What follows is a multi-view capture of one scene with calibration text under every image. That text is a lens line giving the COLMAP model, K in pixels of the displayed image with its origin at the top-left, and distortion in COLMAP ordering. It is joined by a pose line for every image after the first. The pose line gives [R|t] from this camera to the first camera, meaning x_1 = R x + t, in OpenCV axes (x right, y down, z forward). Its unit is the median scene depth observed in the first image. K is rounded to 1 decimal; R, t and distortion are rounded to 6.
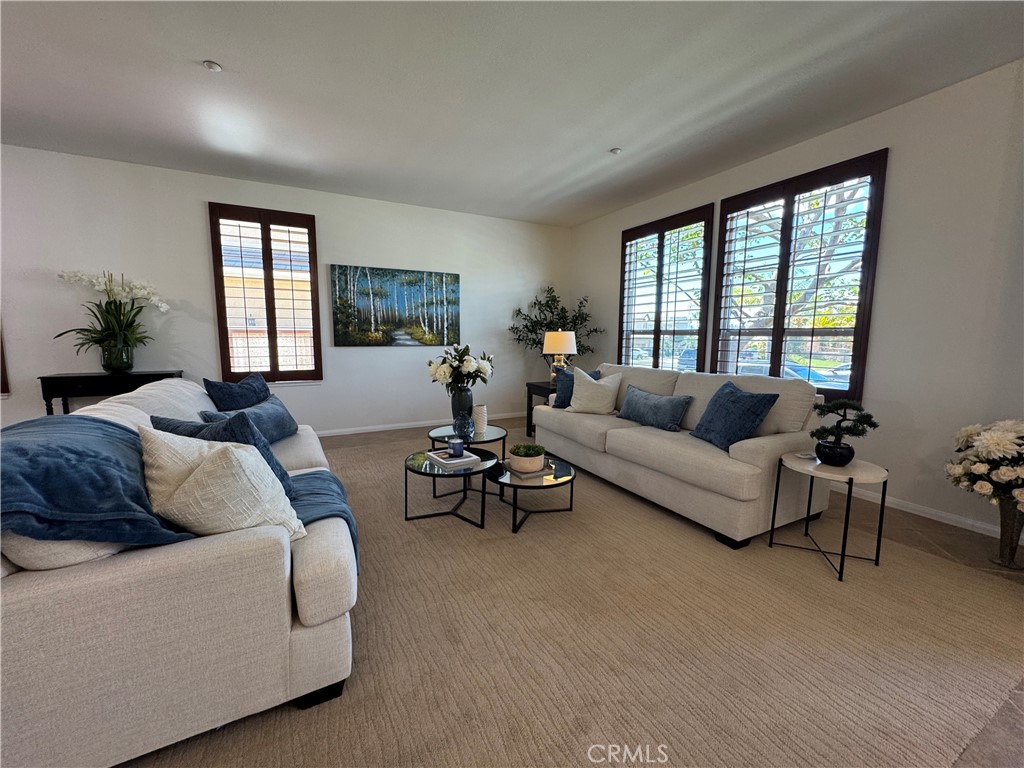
lens RADIAL K [[408.5, 0, 512.2], [0, 408.5, 385.0], [0, 0, 1]] dist [-0.003836, 0.000365]
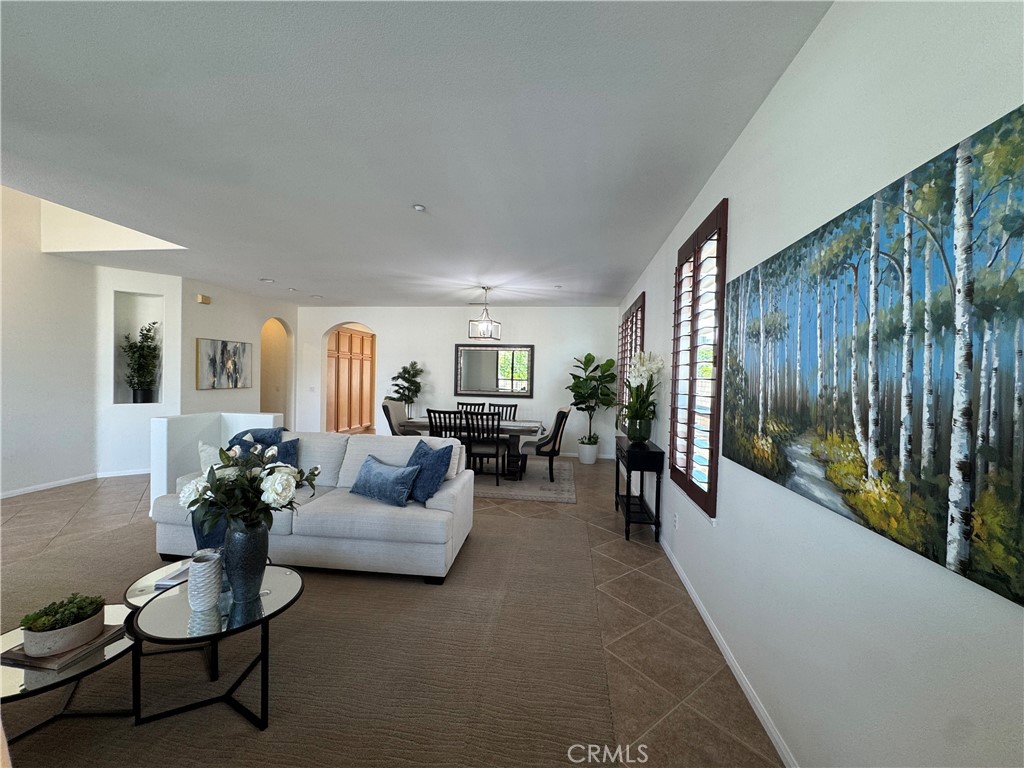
lens RADIAL K [[408.5, 0, 512.2], [0, 408.5, 385.0], [0, 0, 1]] dist [-0.003836, 0.000365]
pose [[-0.582456, -0.003660, -0.812854, 0.089196], [-0.125456, 0.988413, 0.085446, -0.192601], [0.803122, 0.151746, -0.576166, 1.111139]]
